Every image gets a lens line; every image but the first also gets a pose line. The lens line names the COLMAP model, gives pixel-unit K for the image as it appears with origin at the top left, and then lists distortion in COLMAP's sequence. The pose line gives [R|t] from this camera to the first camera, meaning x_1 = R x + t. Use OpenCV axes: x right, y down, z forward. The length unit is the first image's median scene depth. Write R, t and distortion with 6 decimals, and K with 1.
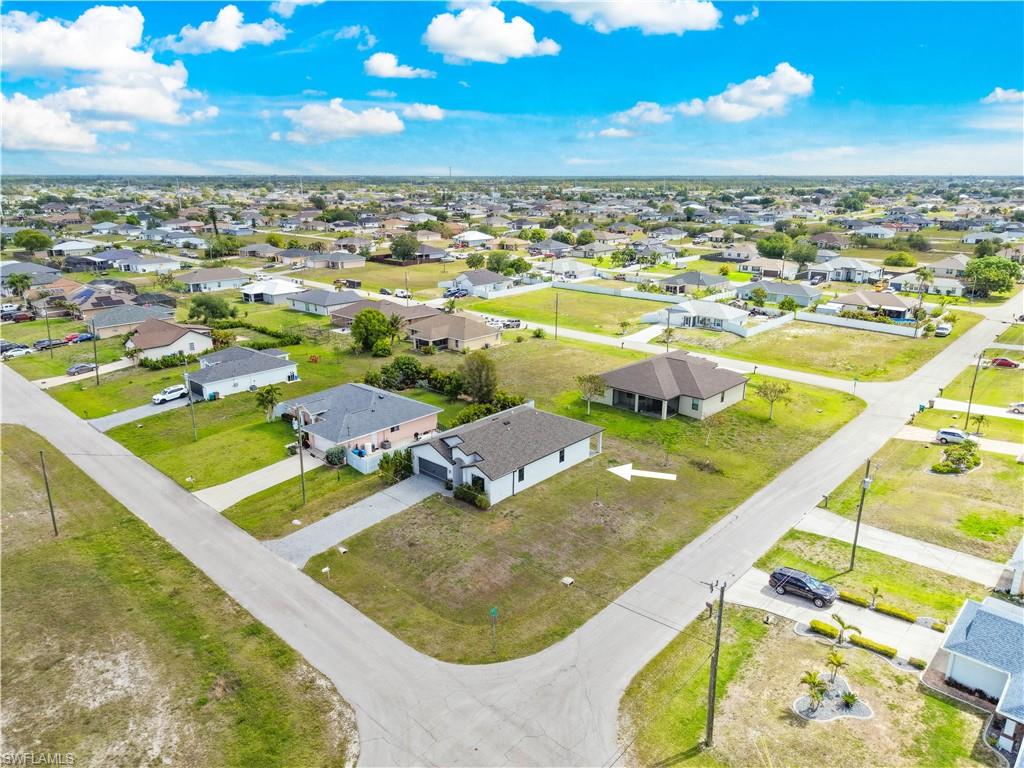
lens RADIAL K [[694.4, 0, 512.0], [0, 694.4, 384.0], [0, 0, 1]] dist [0.060632, -0.078098]
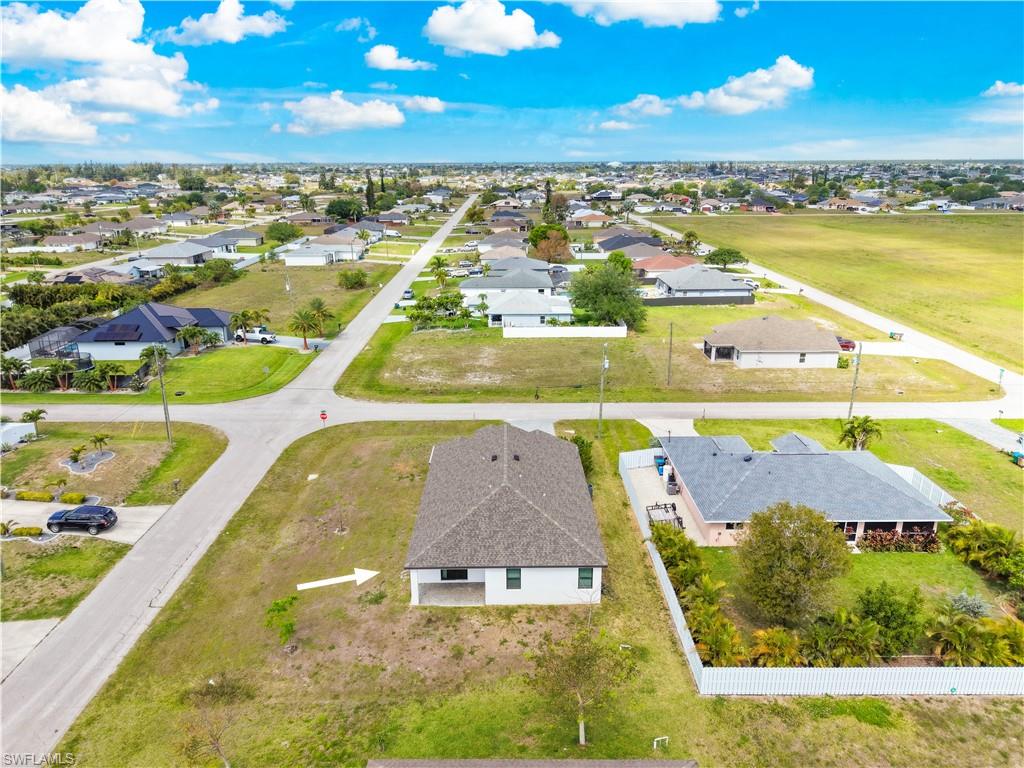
lens RADIAL K [[694.4, 0, 512.0], [0, 694.4, 384.0], [0, 0, 1]] dist [0.060632, -0.078098]
pose [[-0.733588, 0.209532, -0.646486, 0.453695], [-0.190234, 0.849940, 0.491338, -0.386763], [0.652426, 0.483424, -0.583646, 1.502634]]
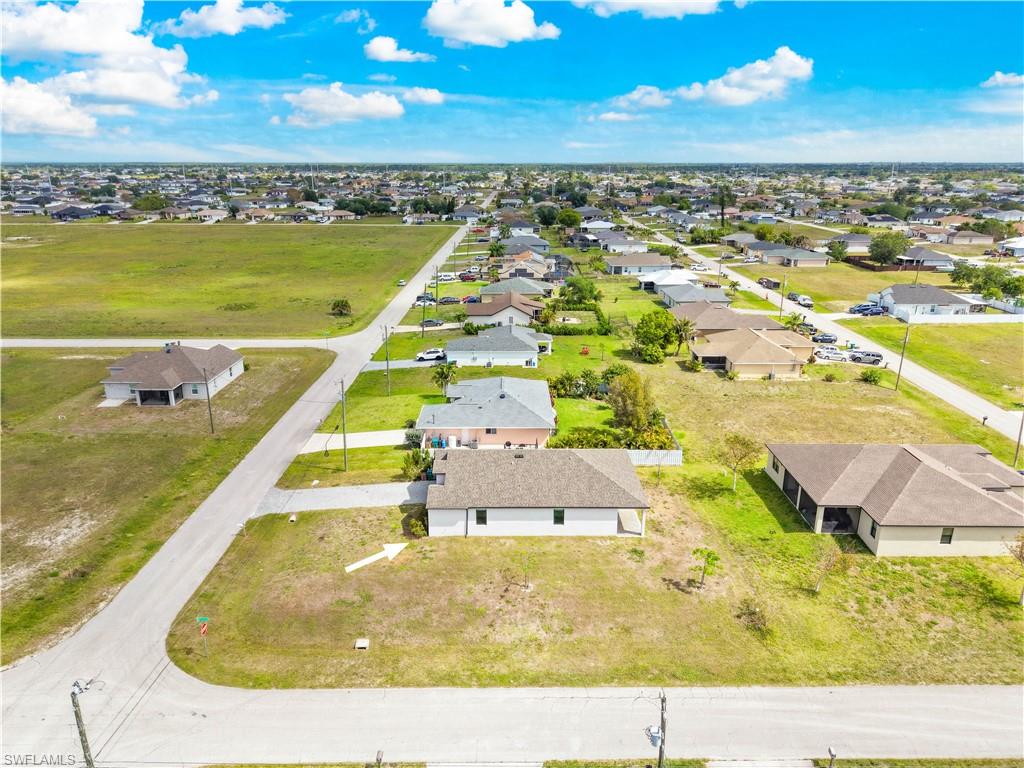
lens RADIAL K [[699.5, 0, 512.0], [0, 699.5, 384.0], [0, 0, 1]] dist [0.034075, -0.038801]
pose [[0.679210, 0.222112, -0.699528, 0.608670], [-0.211549, 0.971905, 0.103191, -0.124833], [0.702795, 0.077896, 0.707115, 0.418911]]
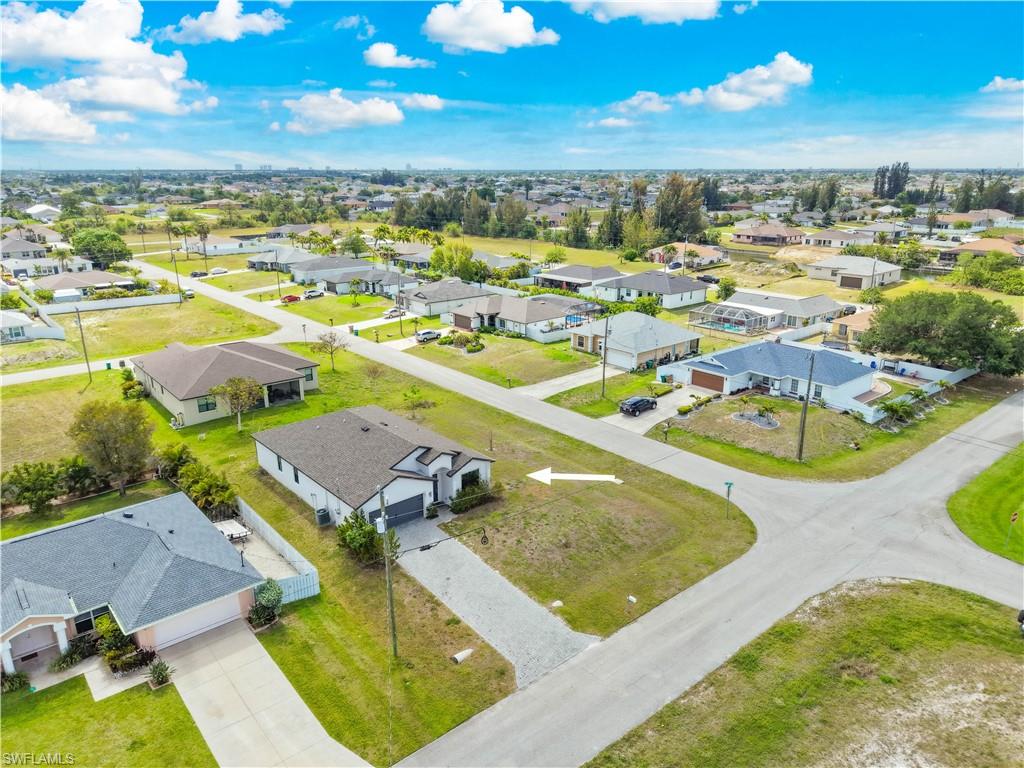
lens RADIAL K [[694.4, 0, 512.0], [0, 694.4, 384.0], [0, 0, 1]] dist [0.060632, -0.078098]
pose [[0.120436, -0.292726, 0.948581, -0.776525], [0.286280, 0.925183, 0.249158, -0.149464], [-0.950547, 0.241552, 0.195227, 0.759177]]
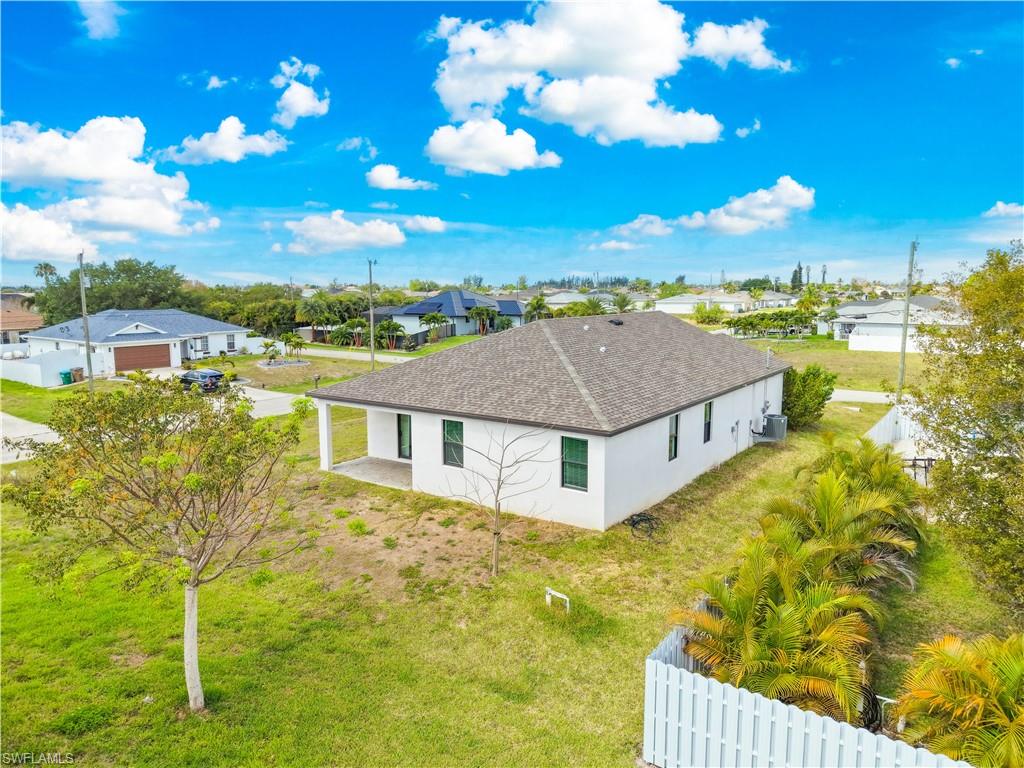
lens RADIAL K [[694.4, 0, 512.0], [0, 694.4, 384.0], [0, 0, 1]] dist [0.060632, -0.078098]
pose [[-0.992380, 0.018897, -0.121756, 0.092728], [-0.033376, 0.909996, 0.413272, -0.085931], [0.118607, 0.414186, -0.902431, 1.502711]]
